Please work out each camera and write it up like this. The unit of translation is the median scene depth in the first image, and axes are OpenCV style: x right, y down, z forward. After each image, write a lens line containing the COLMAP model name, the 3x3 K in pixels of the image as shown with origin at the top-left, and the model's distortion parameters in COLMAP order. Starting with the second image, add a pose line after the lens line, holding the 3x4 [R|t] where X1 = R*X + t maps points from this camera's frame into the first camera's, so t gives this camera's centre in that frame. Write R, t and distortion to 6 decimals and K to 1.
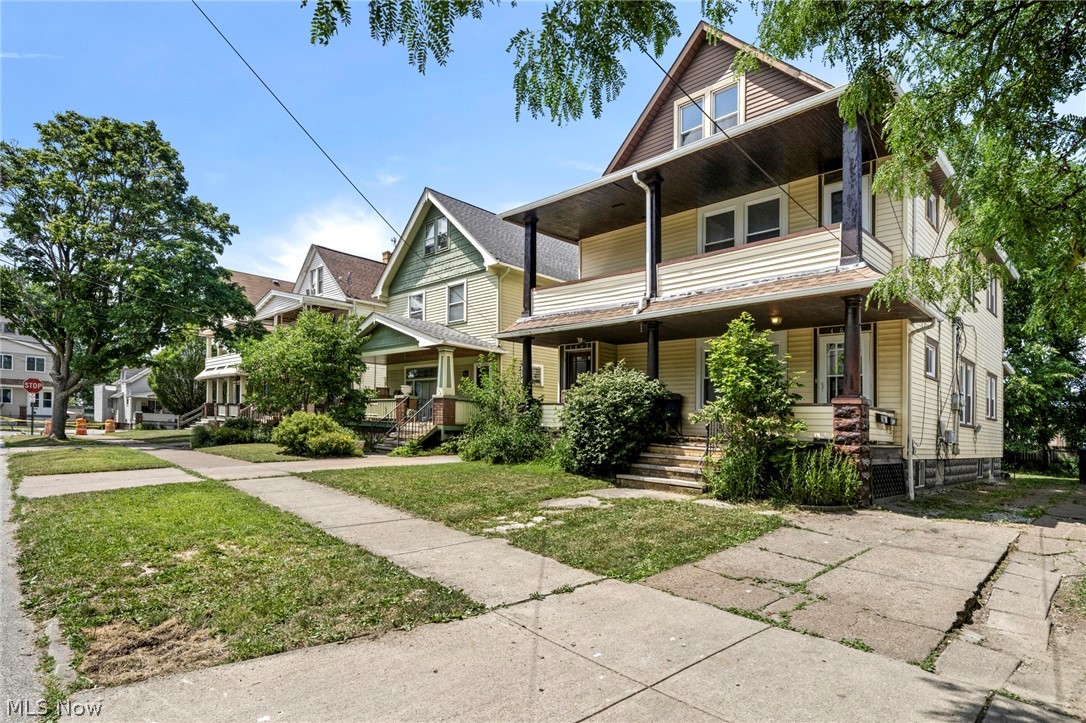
lens RADIAL K [[555.1, 0, 545.7], [0, 555.1, 392.4], [0, 0, 1]] dist [-0.004569, -0.000088]
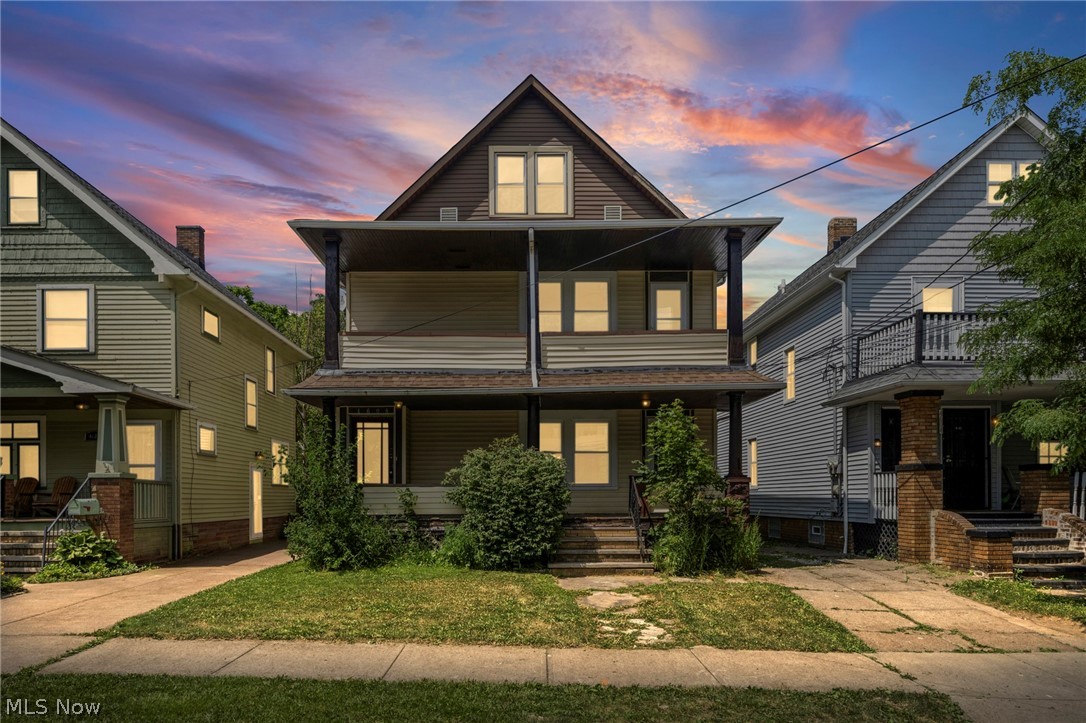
lens RADIAL K [[649.3, 0, 537.0], [0, 649.3, 456.3], [0, 0, 1]] dist [0.005776, 0.000061]
pose [[0.707294, -0.002296, 0.706916, -0.637509], [-0.003678, 0.999969, 0.006927, -0.036242], [-0.706910, -0.007500, 0.707264, 0.263049]]
